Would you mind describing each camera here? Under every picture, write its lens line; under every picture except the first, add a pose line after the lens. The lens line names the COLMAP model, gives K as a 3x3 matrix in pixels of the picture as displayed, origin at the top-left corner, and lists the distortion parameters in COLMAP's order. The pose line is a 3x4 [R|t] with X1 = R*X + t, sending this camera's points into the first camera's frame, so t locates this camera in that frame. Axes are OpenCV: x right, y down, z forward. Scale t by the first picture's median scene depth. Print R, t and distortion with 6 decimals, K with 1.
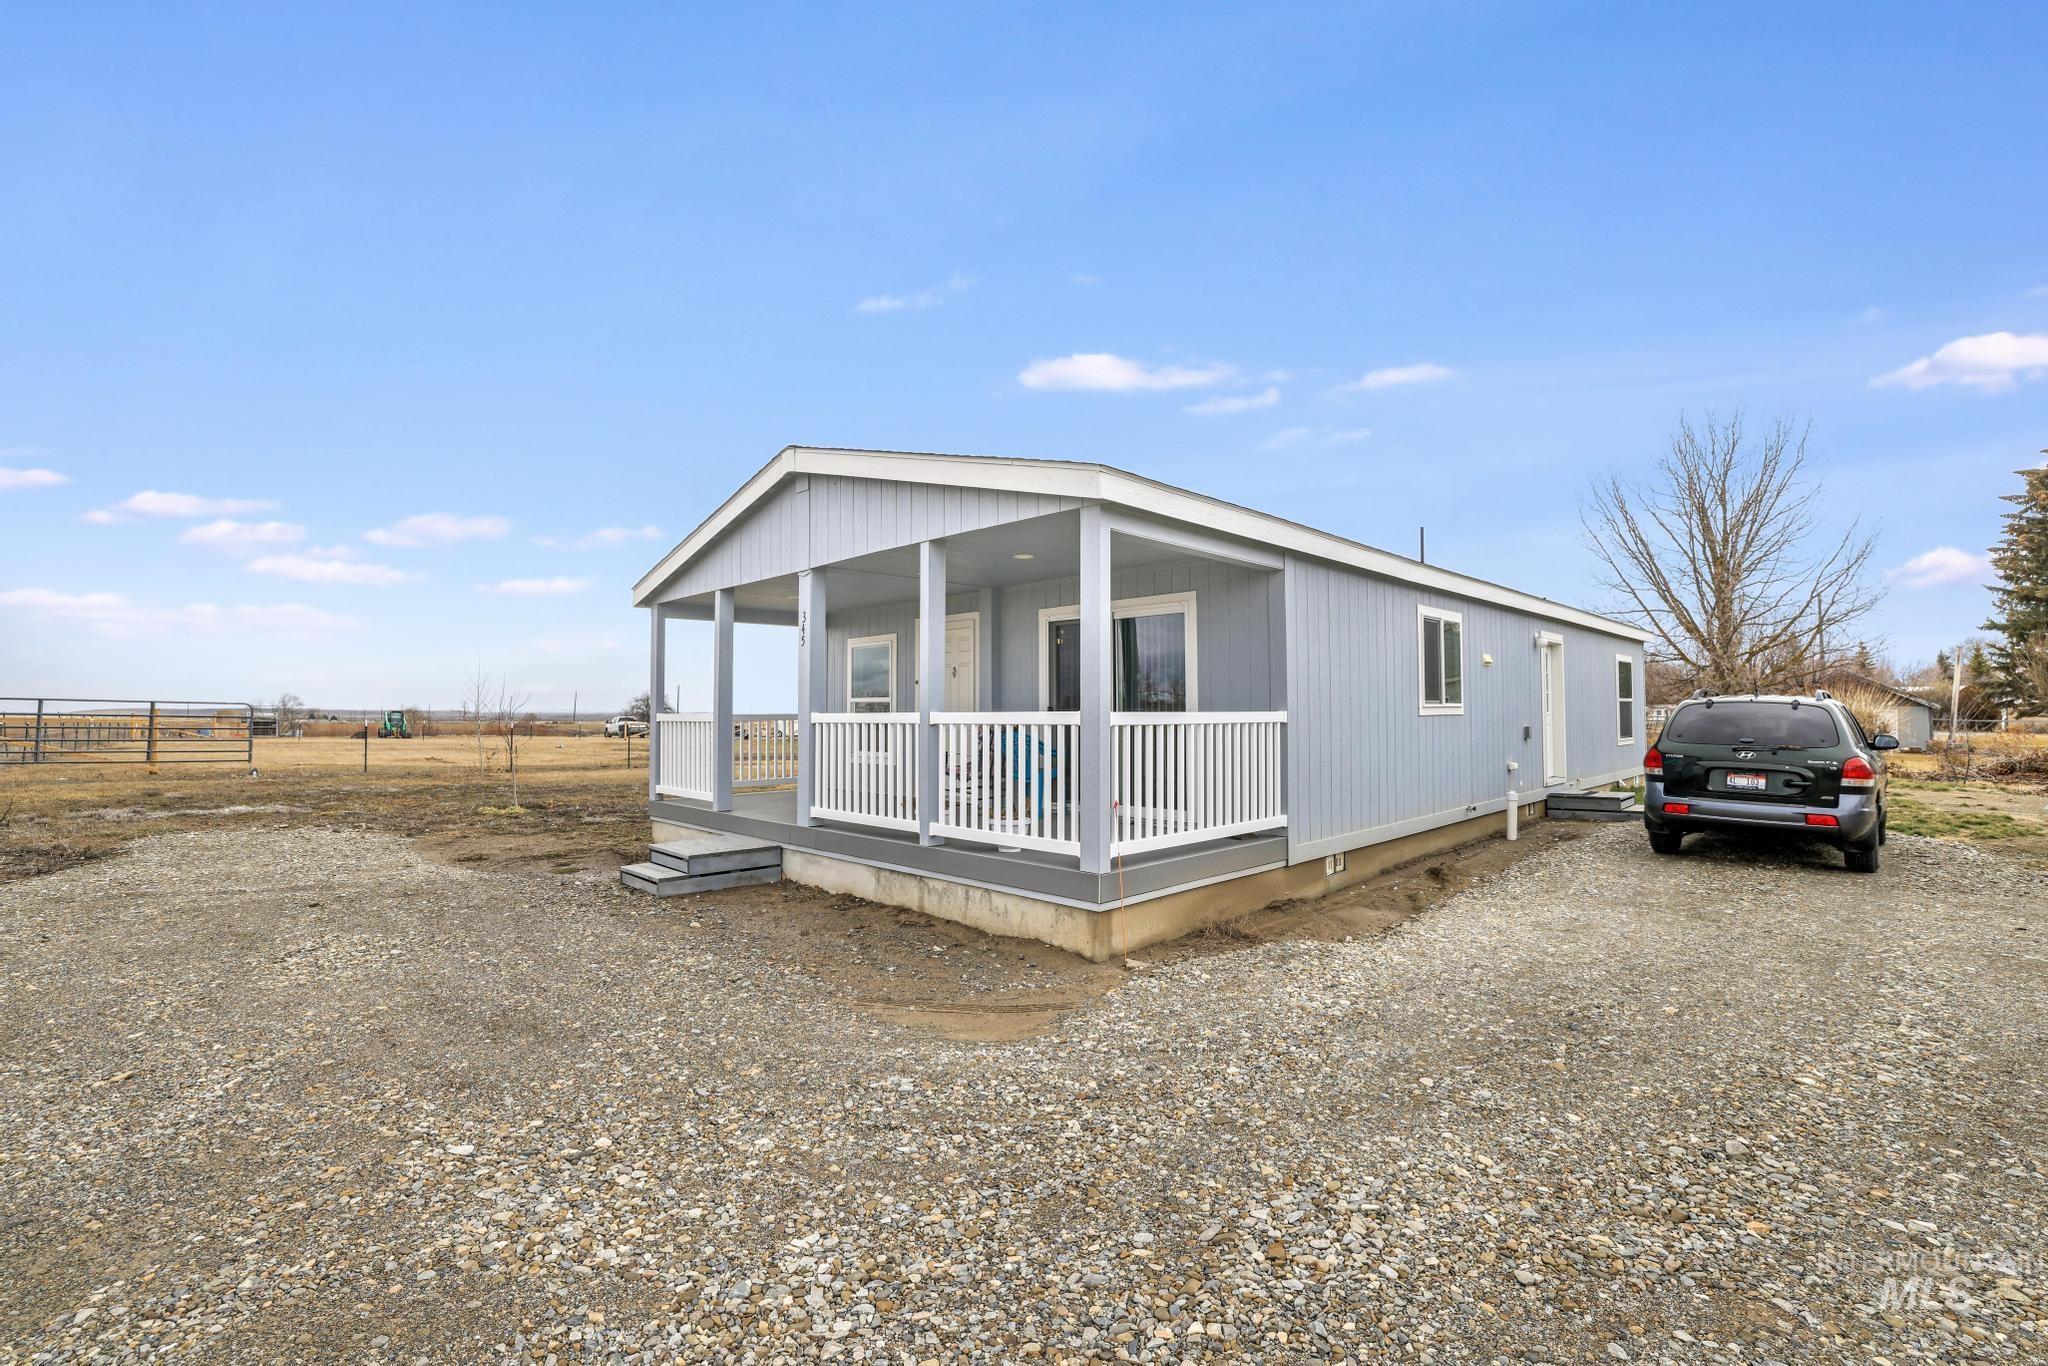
lens RADIAL K [[866.9, 0, 1024.0], [0, 866.9, 683.0], [0, 0, 1]] dist [-0.035286, 0.015500]
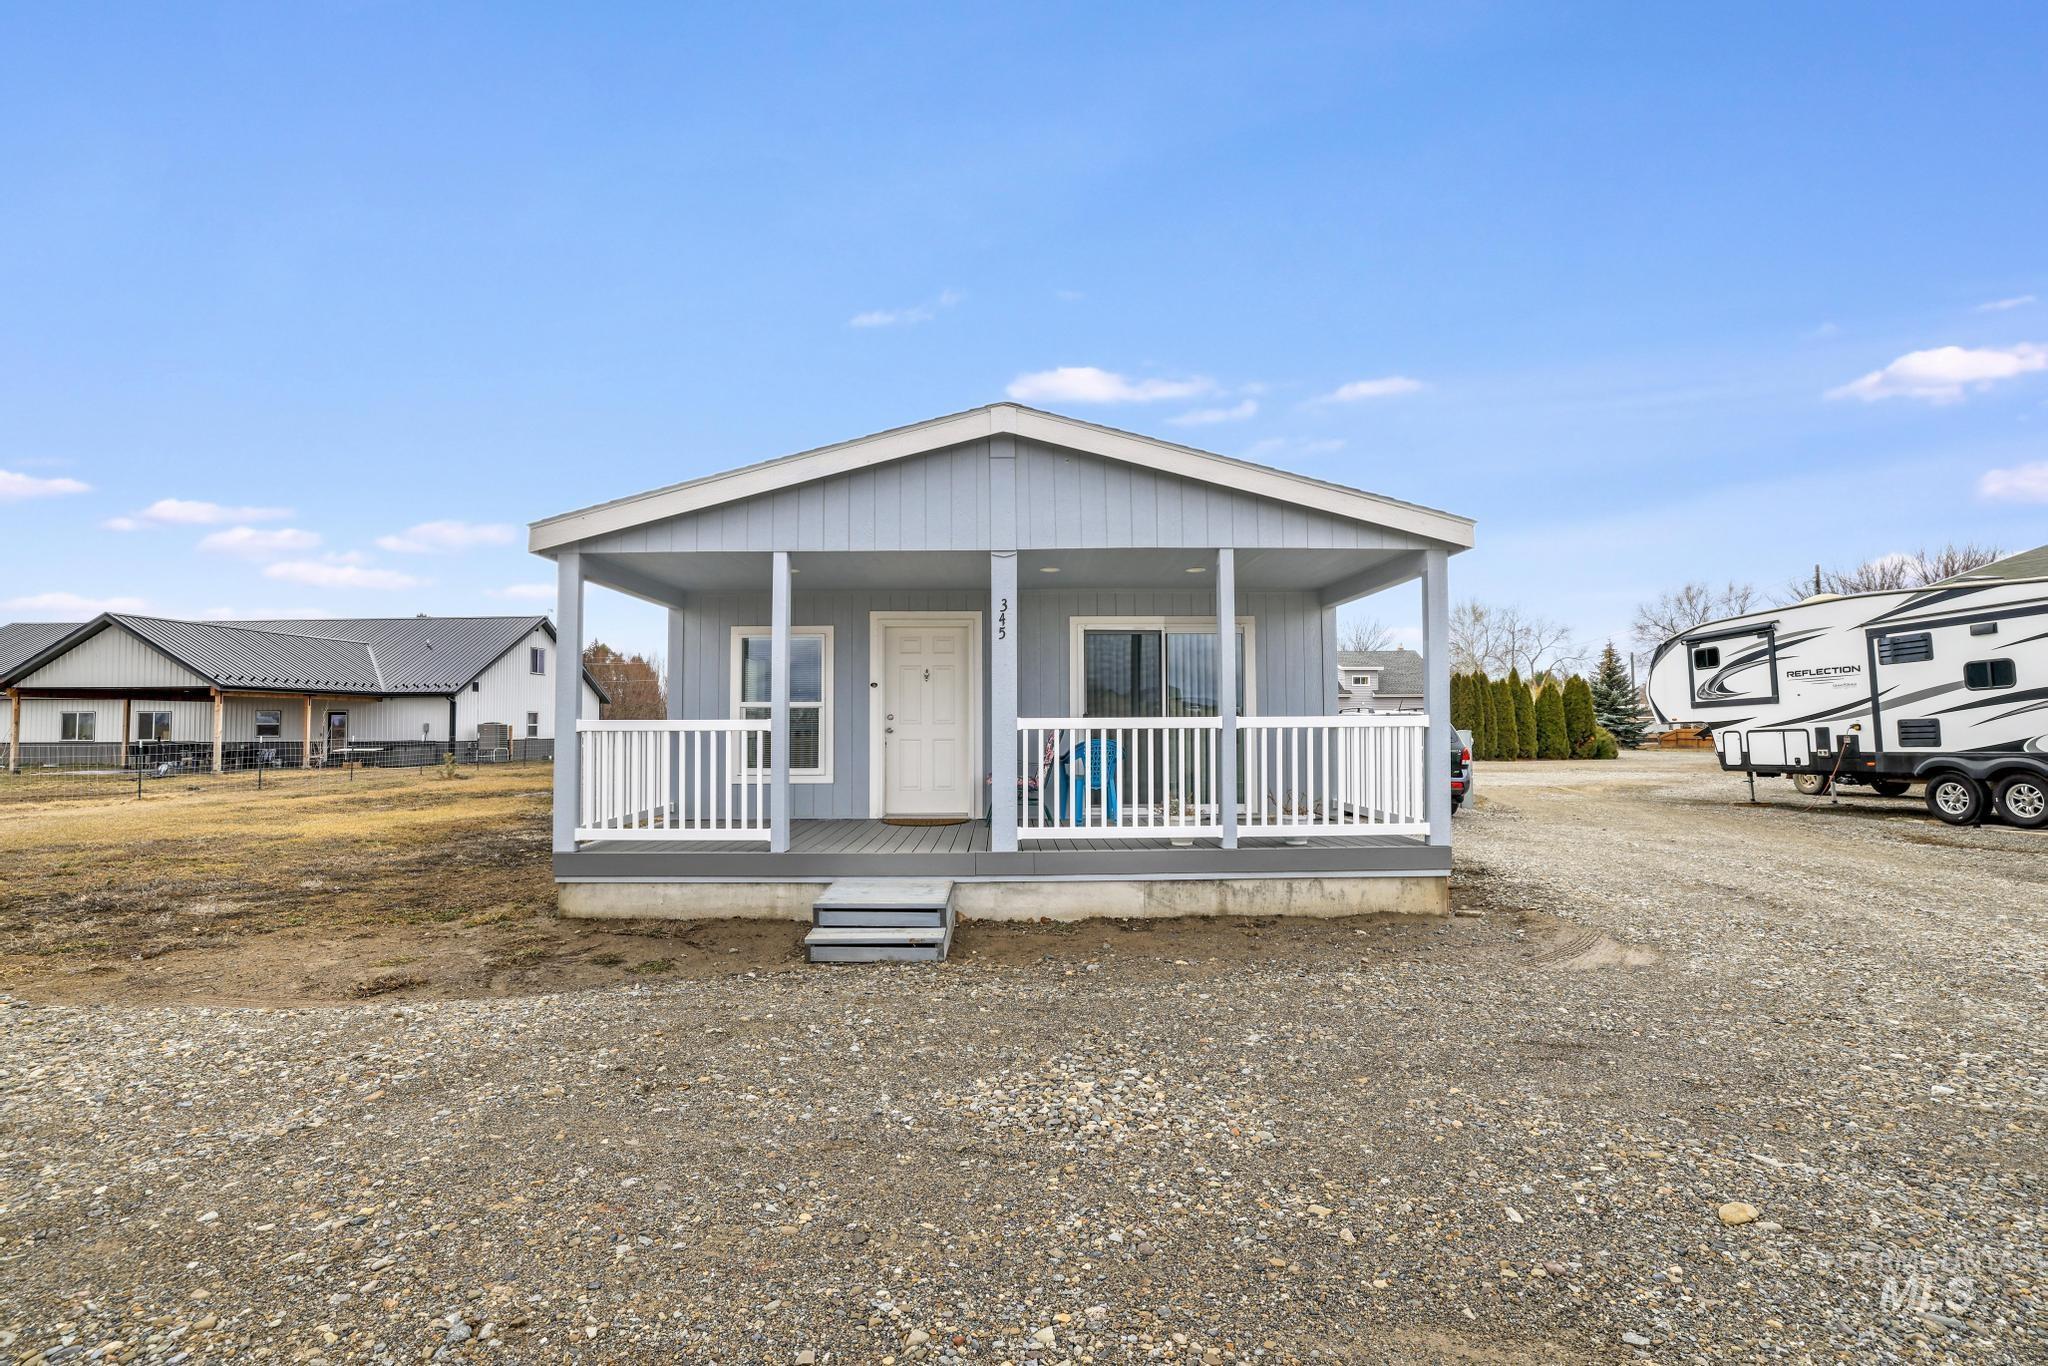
lens RADIAL K [[866.9, 0, 1024.0], [0, 866.9, 683.0], [0, 0, 1]] dist [-0.035286, 0.015500]
pose [[0.709849, 0.025312, 0.703898, -0.949471], [-0.018689, 0.999679, -0.017101, 0.015768], [-0.704105, -0.001016, 0.710095, 0.431211]]
